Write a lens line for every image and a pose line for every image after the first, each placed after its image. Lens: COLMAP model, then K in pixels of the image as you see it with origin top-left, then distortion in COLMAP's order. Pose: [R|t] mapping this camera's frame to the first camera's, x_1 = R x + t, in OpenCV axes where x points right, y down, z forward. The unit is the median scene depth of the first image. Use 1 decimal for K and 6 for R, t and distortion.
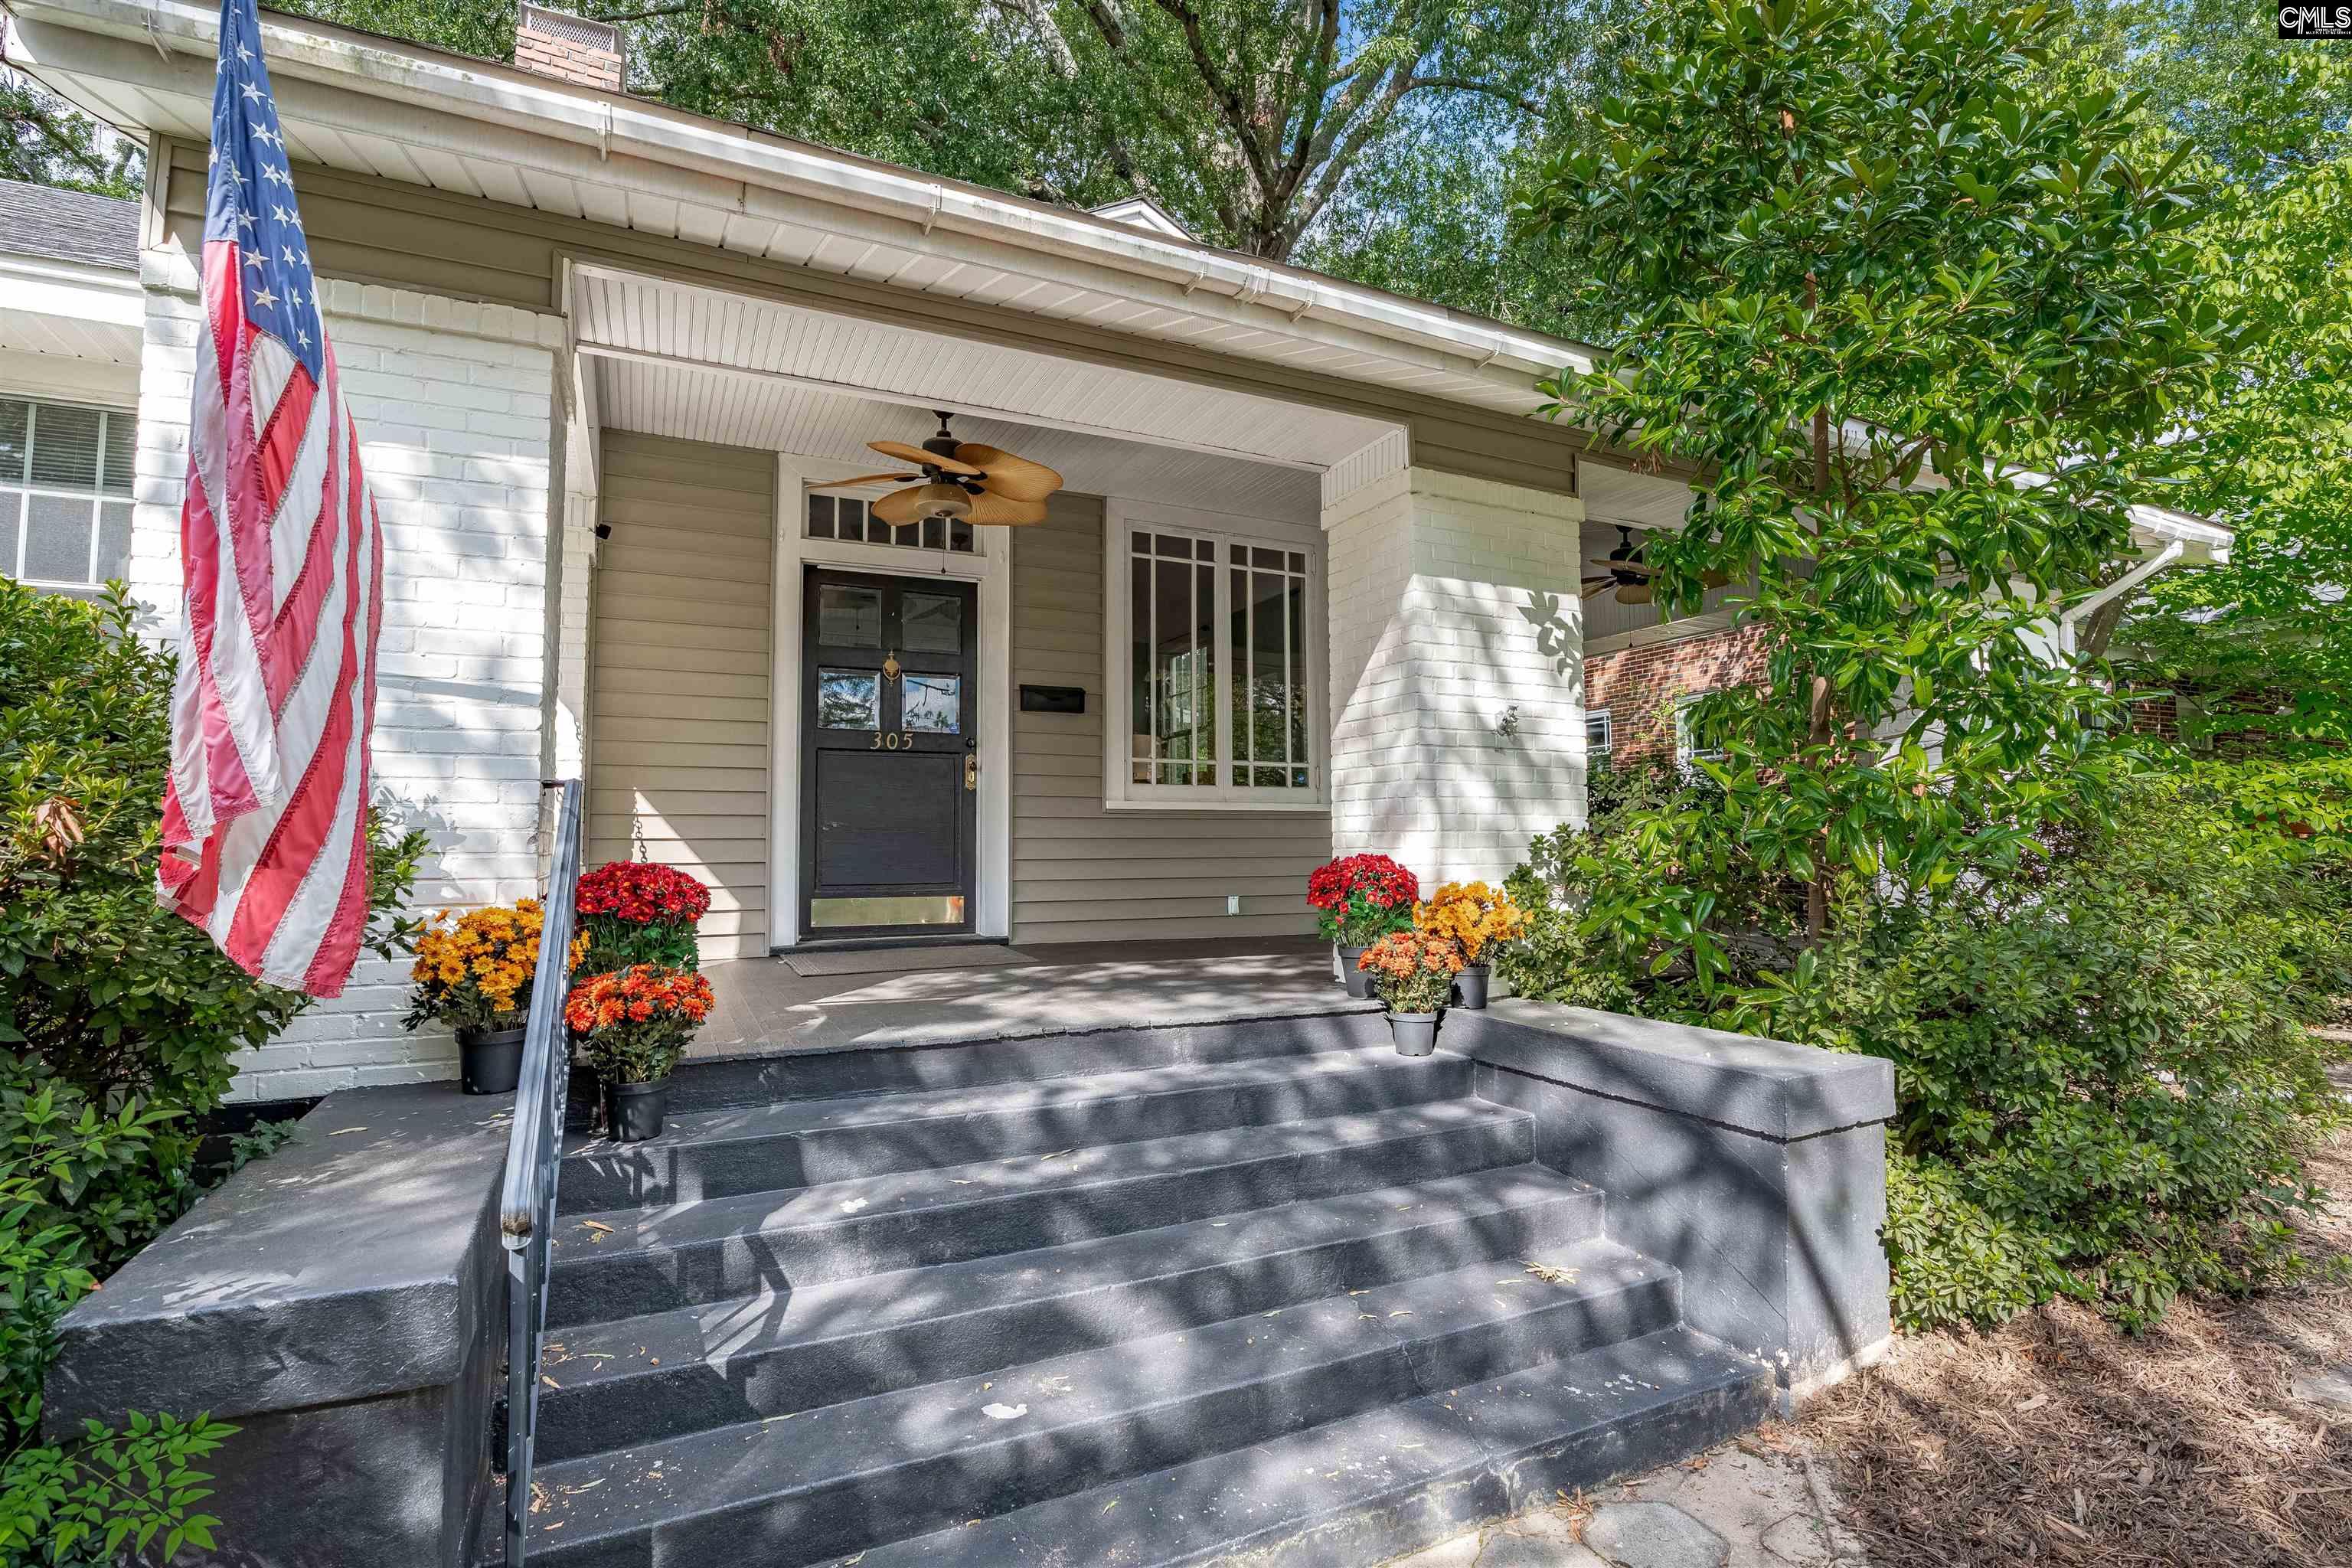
lens RADIAL K [[1145.0, 0, 1172.8], [0, 1145.0, 777.2], [0, 0, 1]] dist [-0.063346, 0.029912]
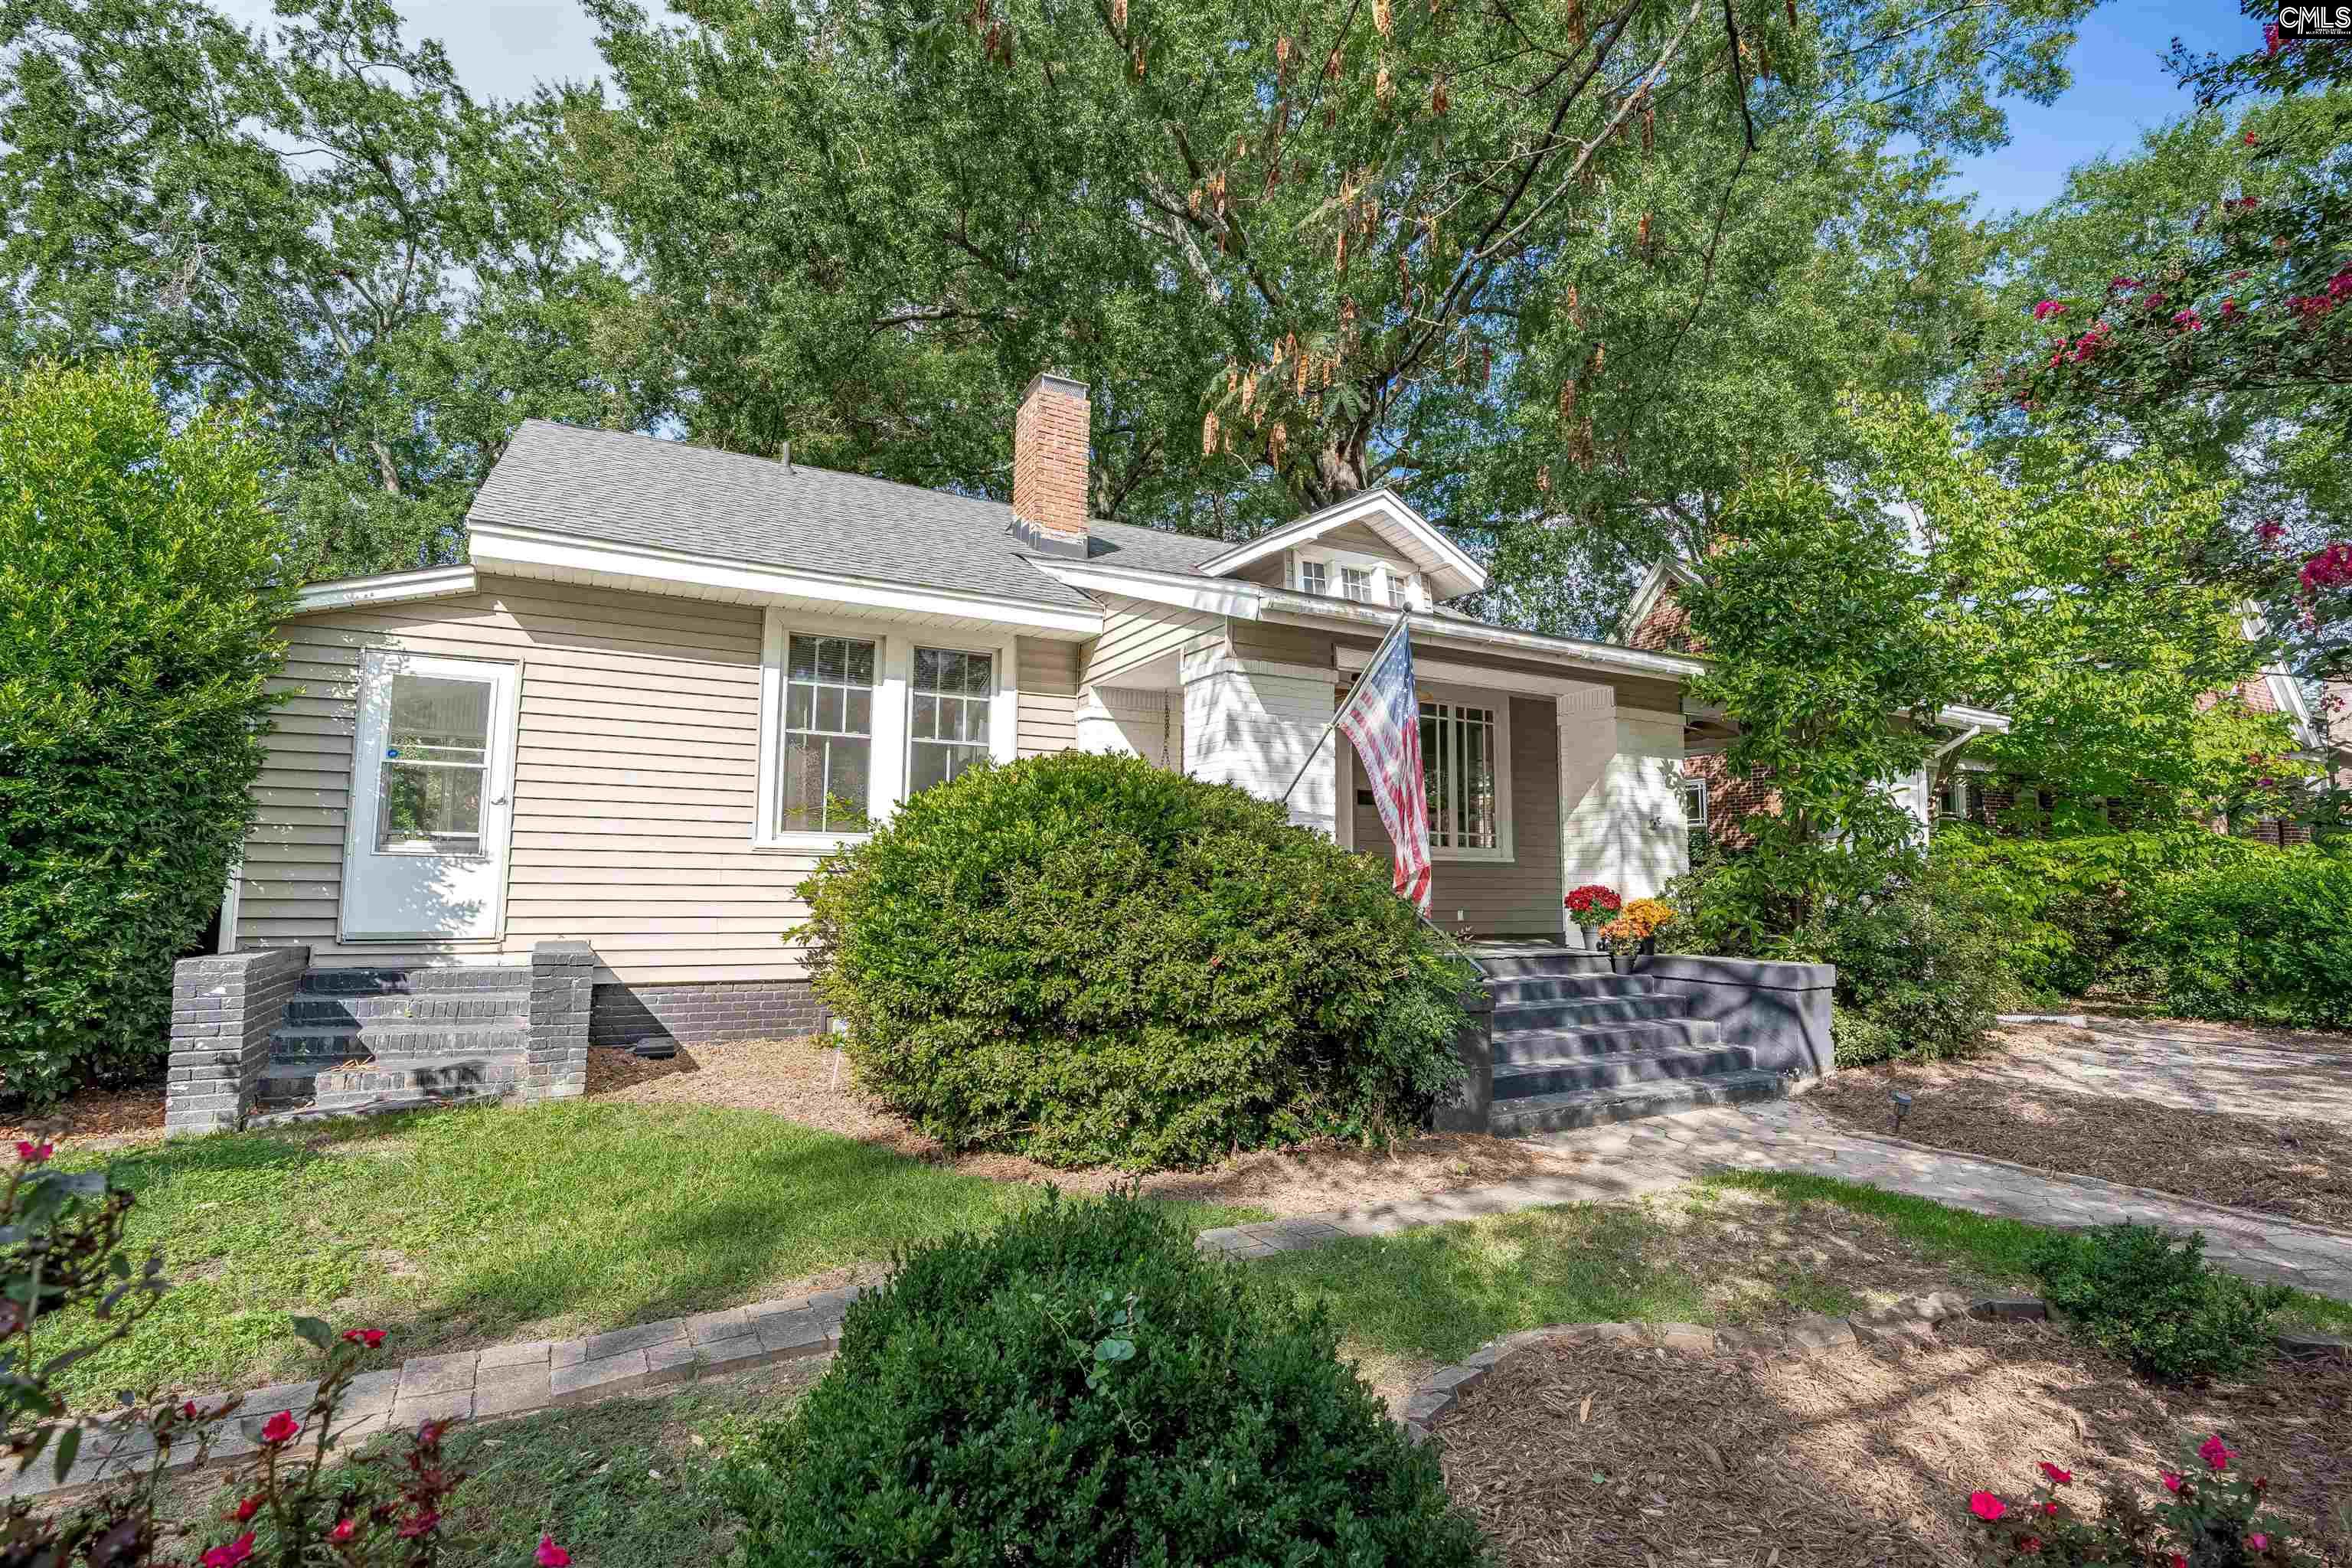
lens RADIAL K [[1145.0, 0, 1172.8], [0, 1145.0, 777.2], [0, 0, 1]] dist [-0.063346, 0.029912]
pose [[0.998486, 0.017505, 0.052144, -0.663761], [-0.015686, 0.999261, -0.035086, -0.044188], [-0.052720, 0.034215, 0.998023, -0.986230]]
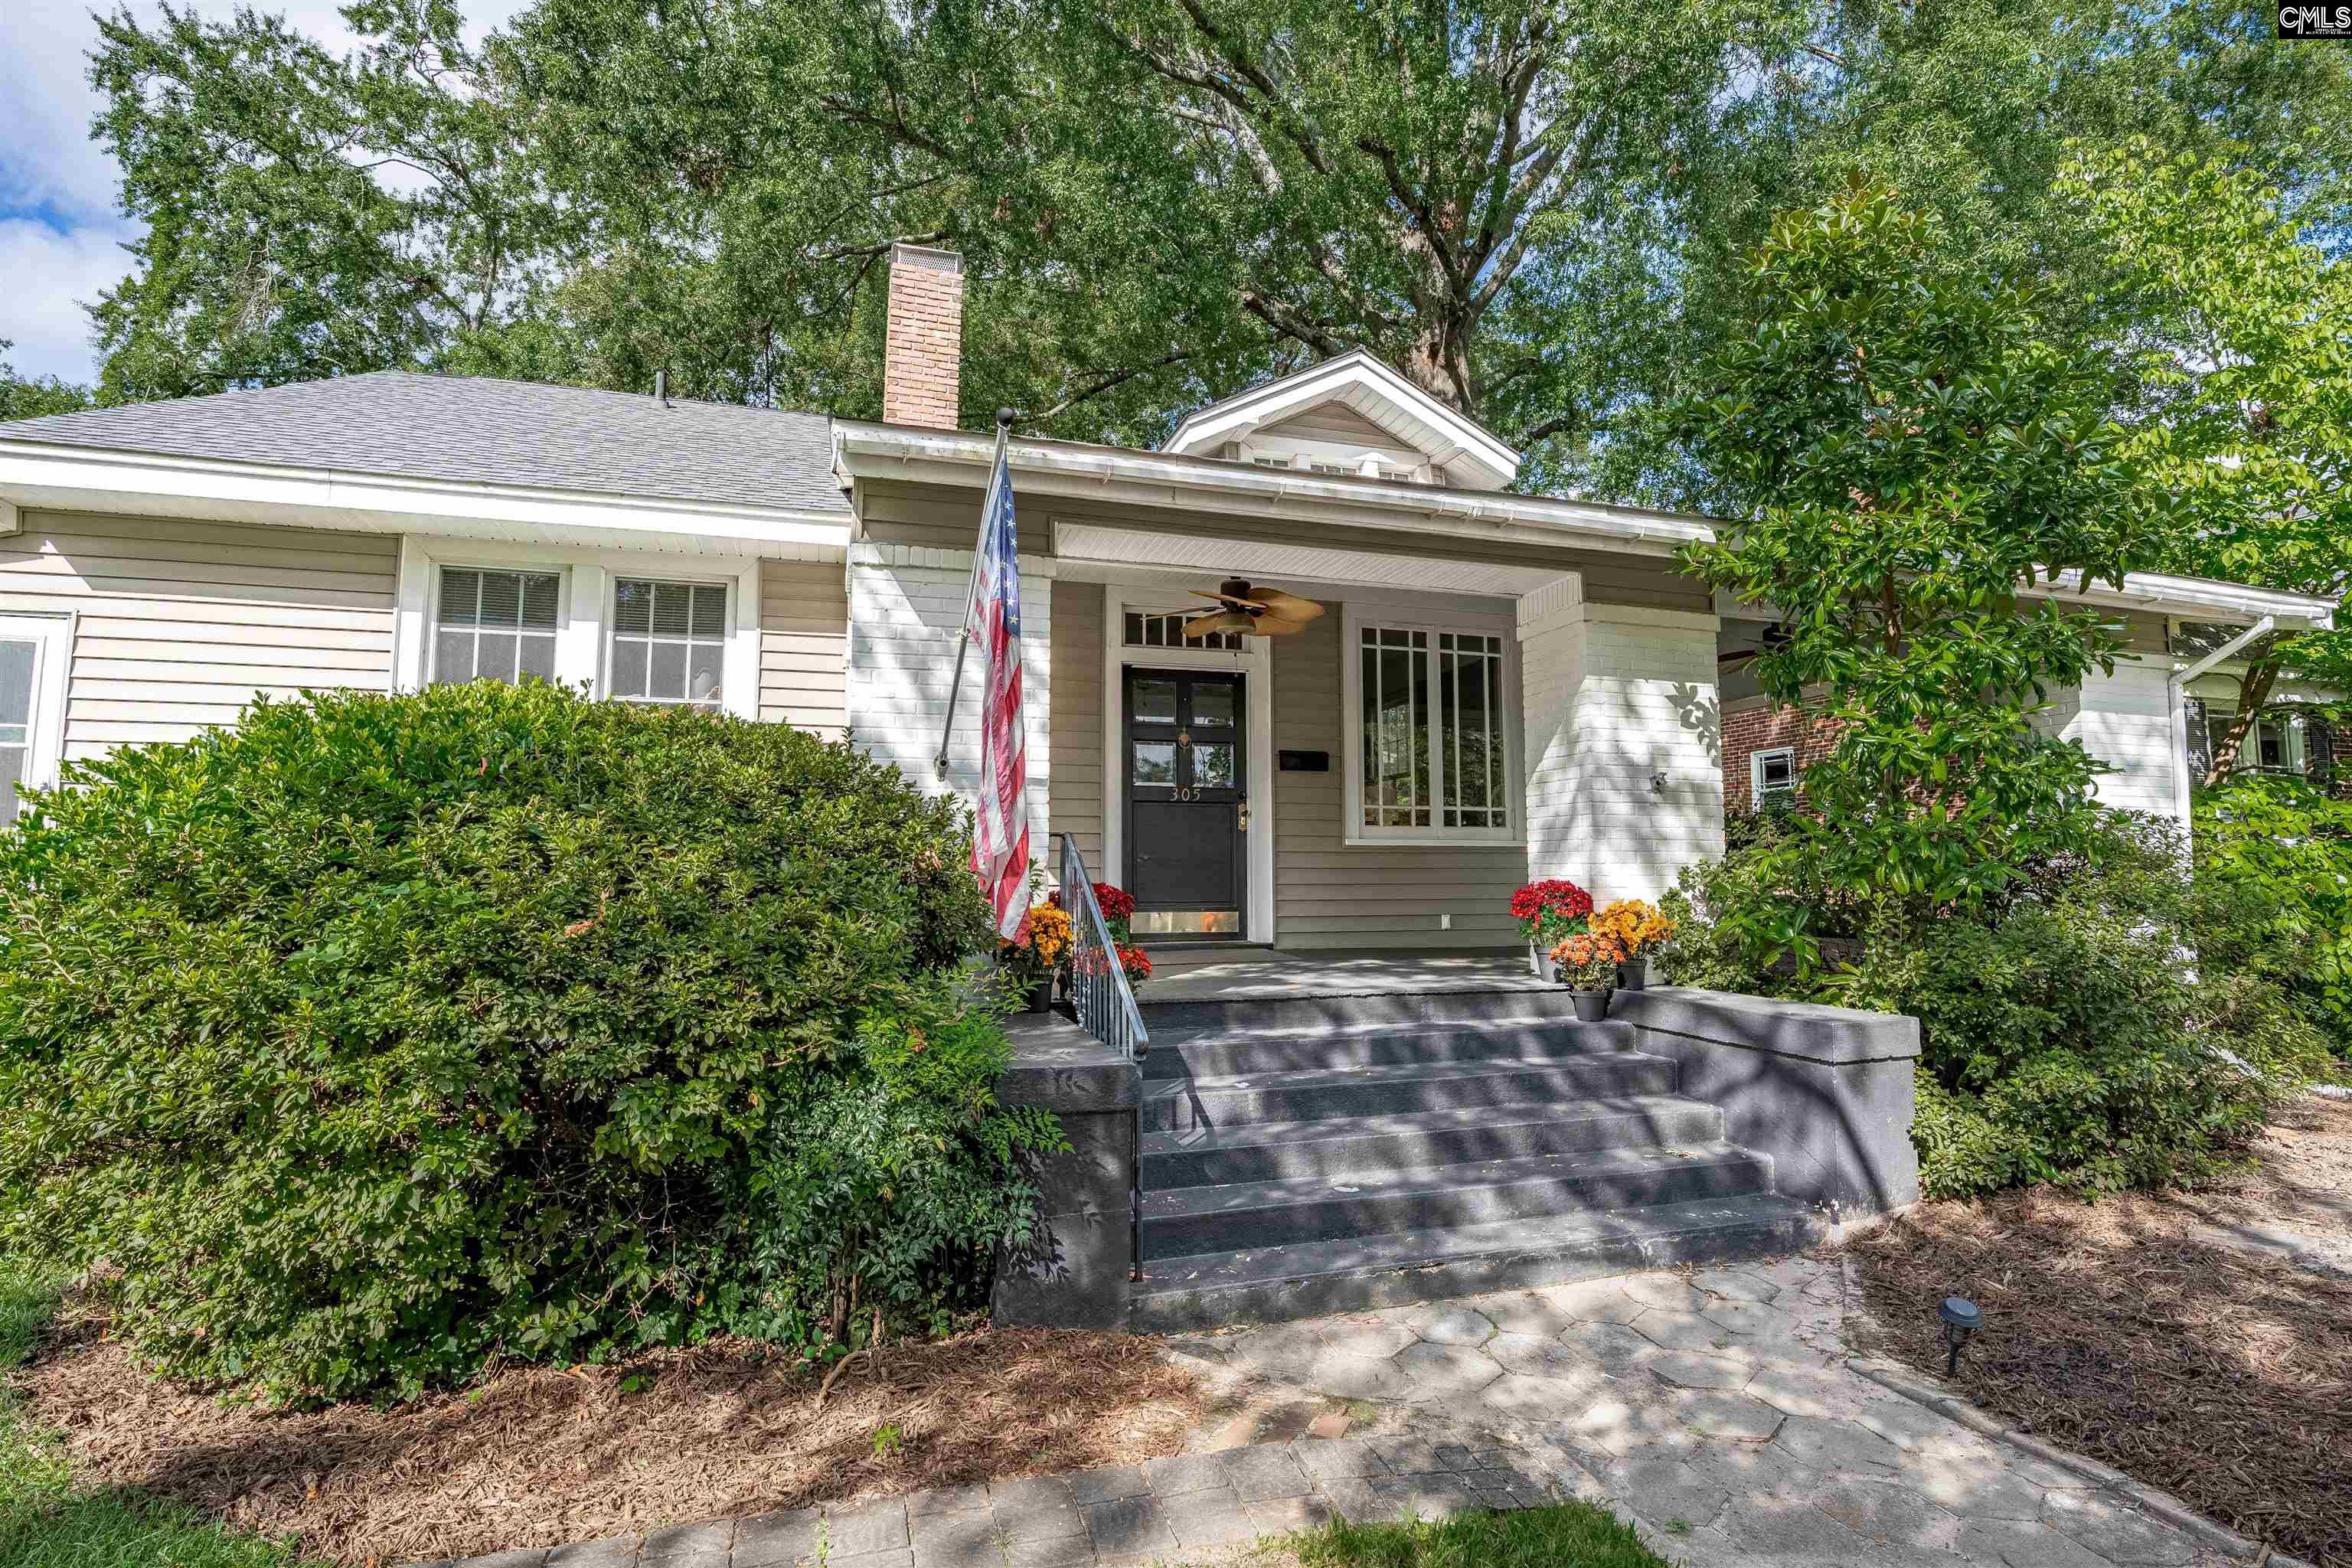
lens RADIAL K [[1164.8, 0, 1167.4], [0, 1164.8, 781.4], [0, 0, 1]] dist [-0.048811, 0.012499]
pose [[0.987976, -0.009226, -0.154329, -0.070060], [0.006104, 0.999767, -0.020693, -0.023855], [0.154484, 0.019502, 0.987803, -0.426024]]
